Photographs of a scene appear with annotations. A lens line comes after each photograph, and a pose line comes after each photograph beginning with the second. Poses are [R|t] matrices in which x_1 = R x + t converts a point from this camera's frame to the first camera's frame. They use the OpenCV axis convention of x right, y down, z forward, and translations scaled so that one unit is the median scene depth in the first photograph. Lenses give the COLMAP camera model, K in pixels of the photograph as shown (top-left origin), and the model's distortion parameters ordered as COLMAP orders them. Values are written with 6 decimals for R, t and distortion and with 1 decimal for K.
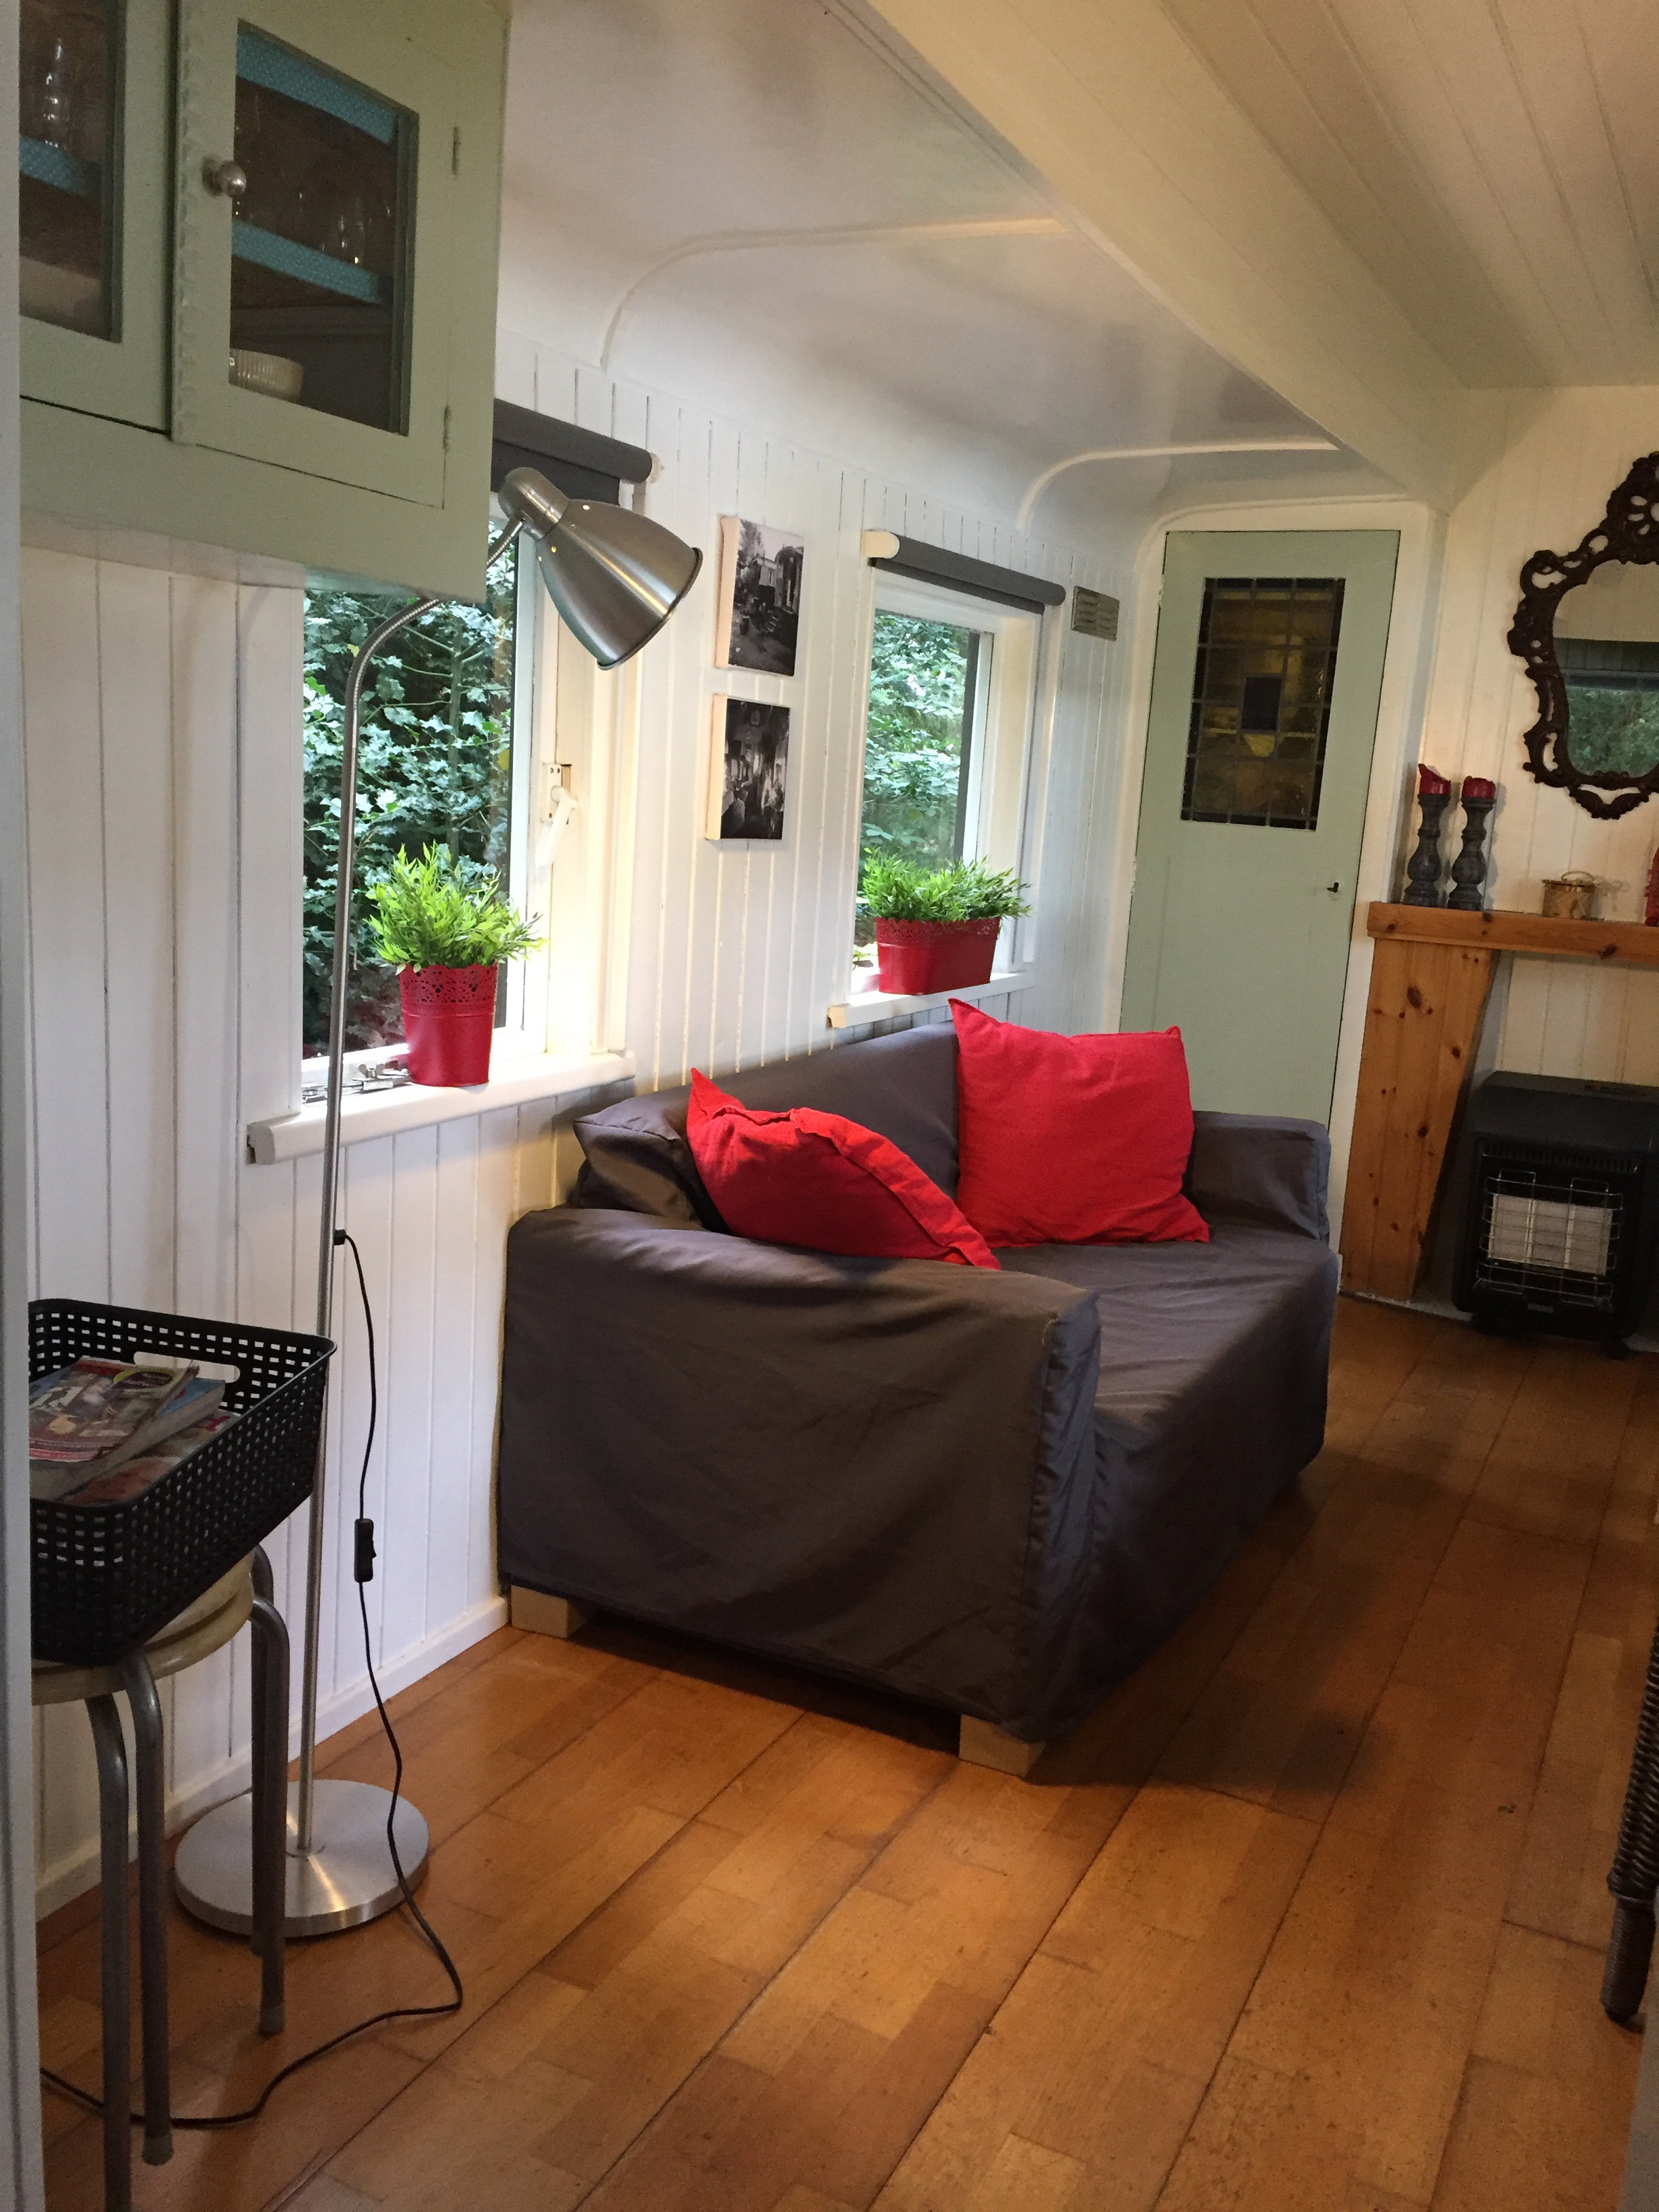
lens RADIAL K [[1865.2, 0, 829.5], [0, 1865.2, 1106.0], [0, 0, 1]] dist [0.072628, -0.081834]
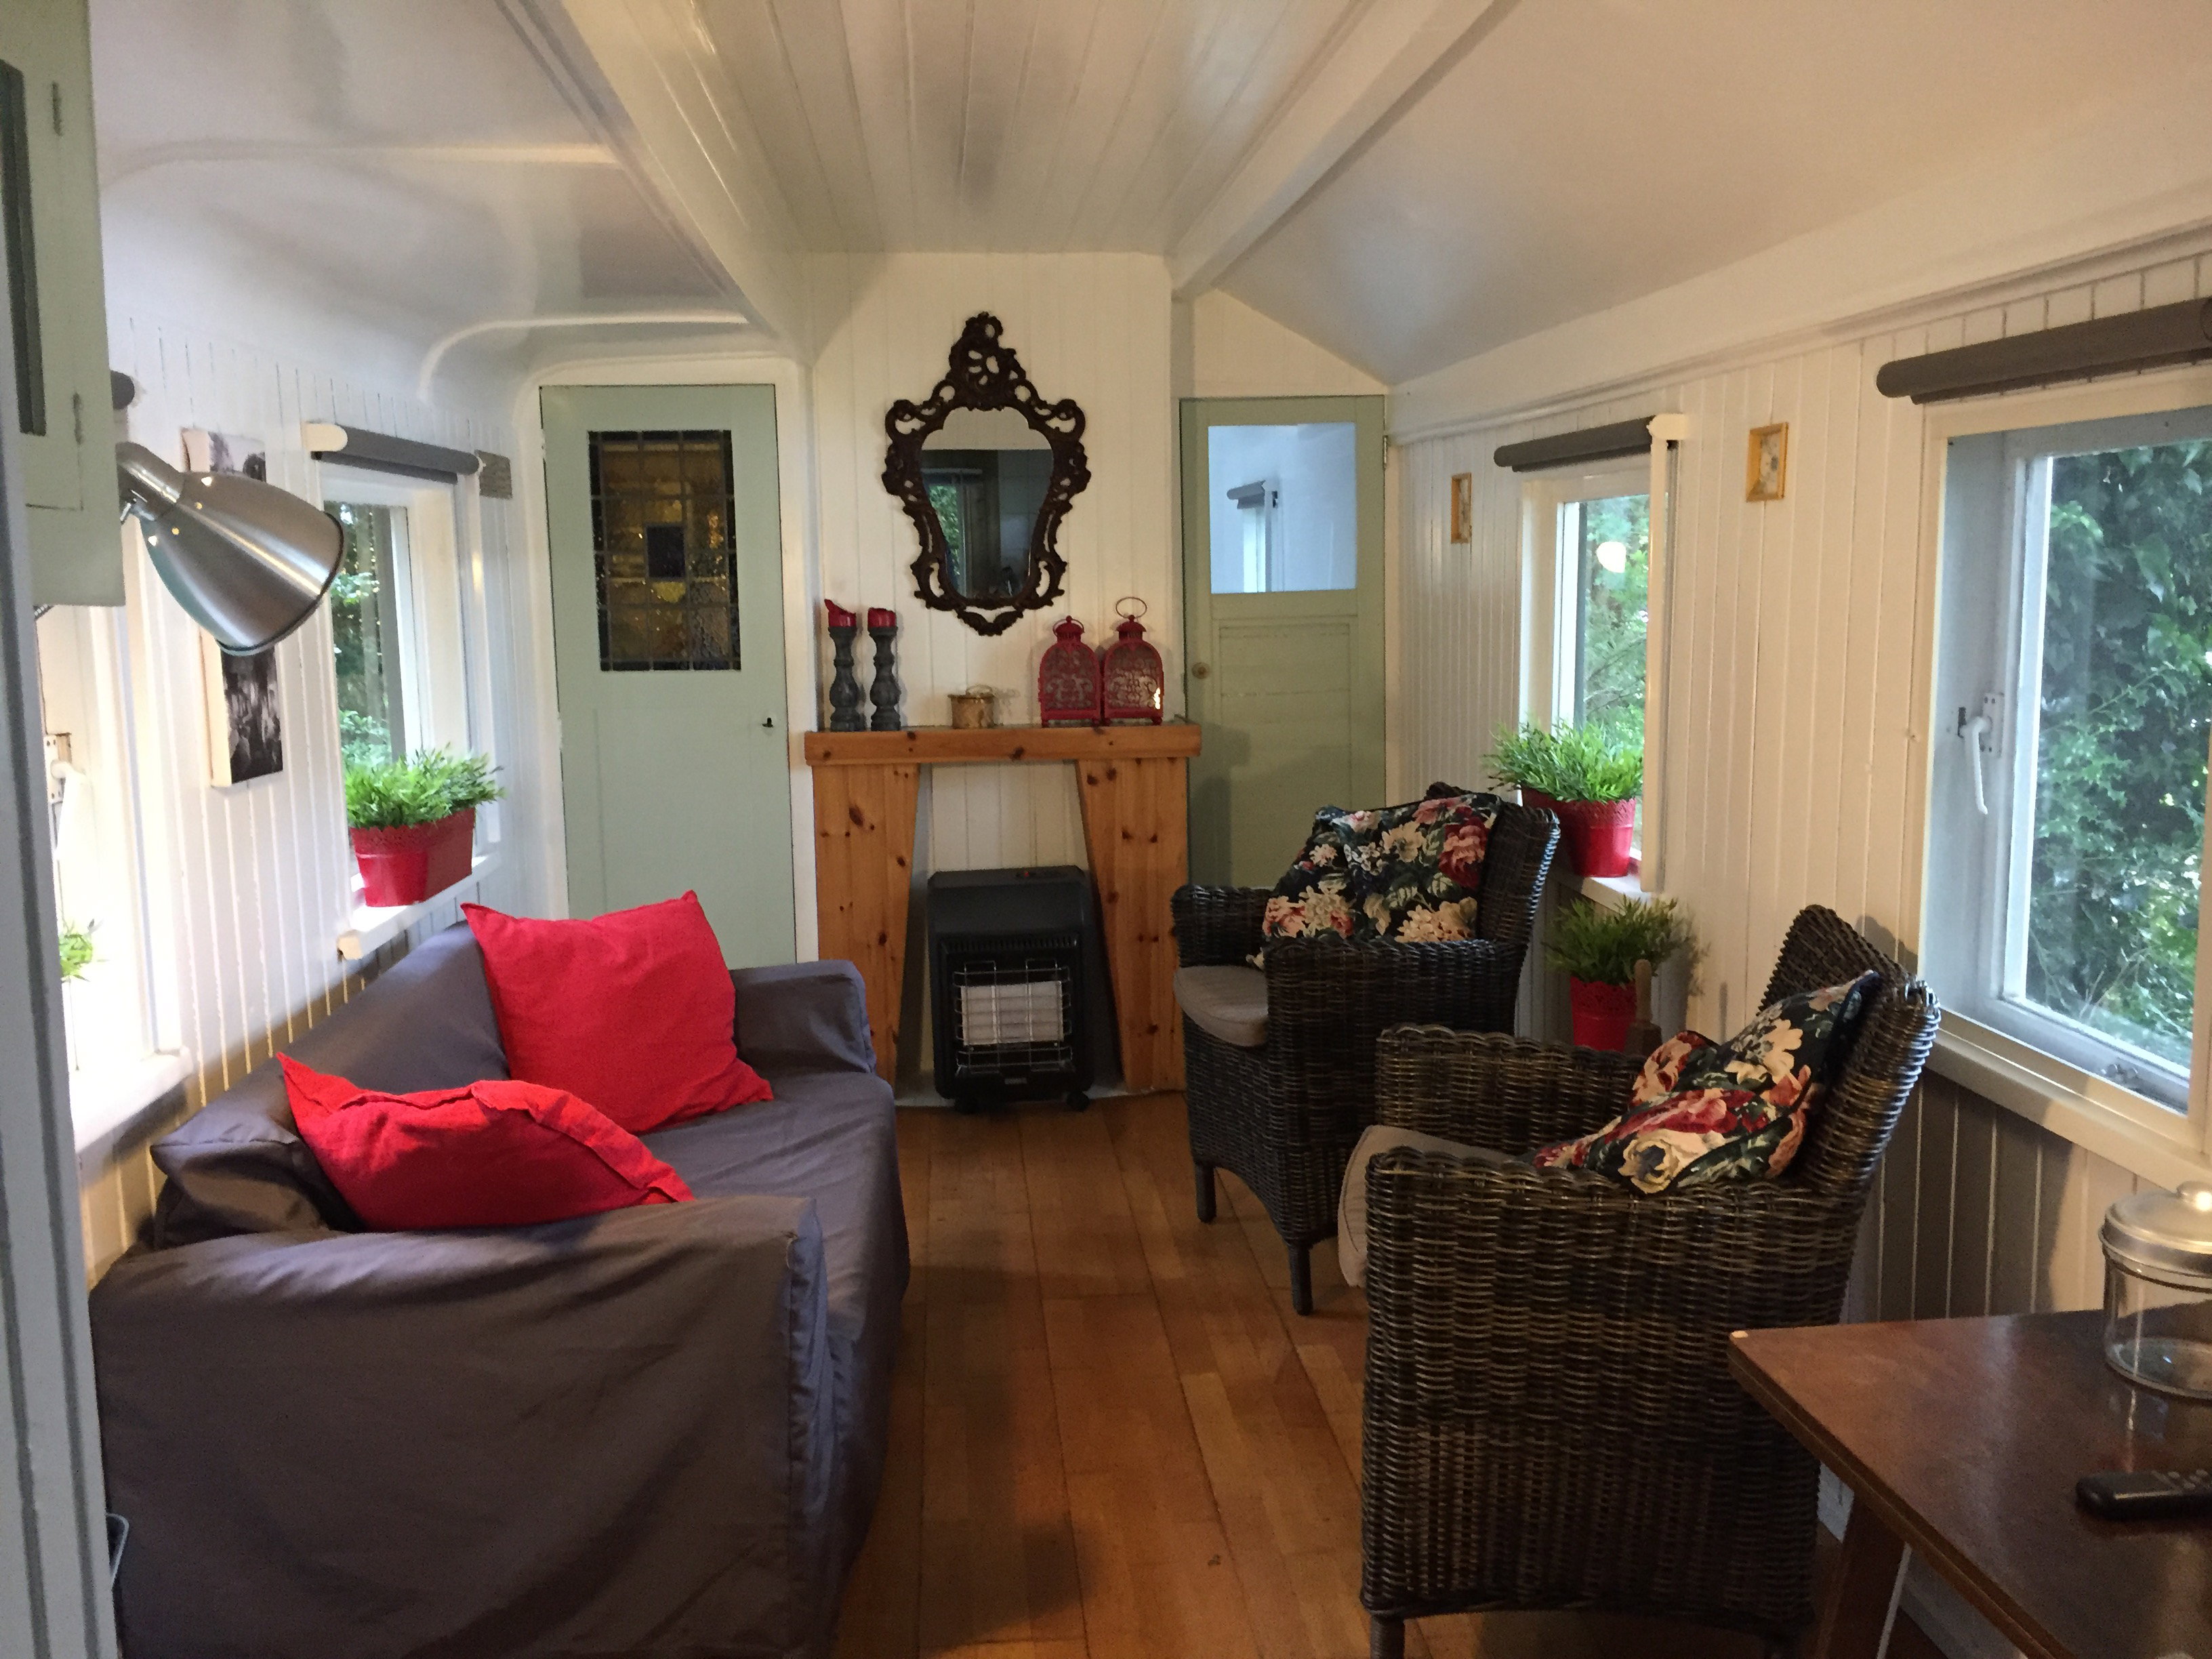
lens RADIAL K [[1865.7, 0, 1106.0], [0, 1865.7, 829.5], [0, 0, 1]] dist [0.085457, -0.069188]
pose [[0.859502, -0.148042, 0.489223, -0.099035], [0.165265, 0.986216, 0.008085, -0.041737], [-0.483677, 0.073903, 0.872121, 0.013521]]
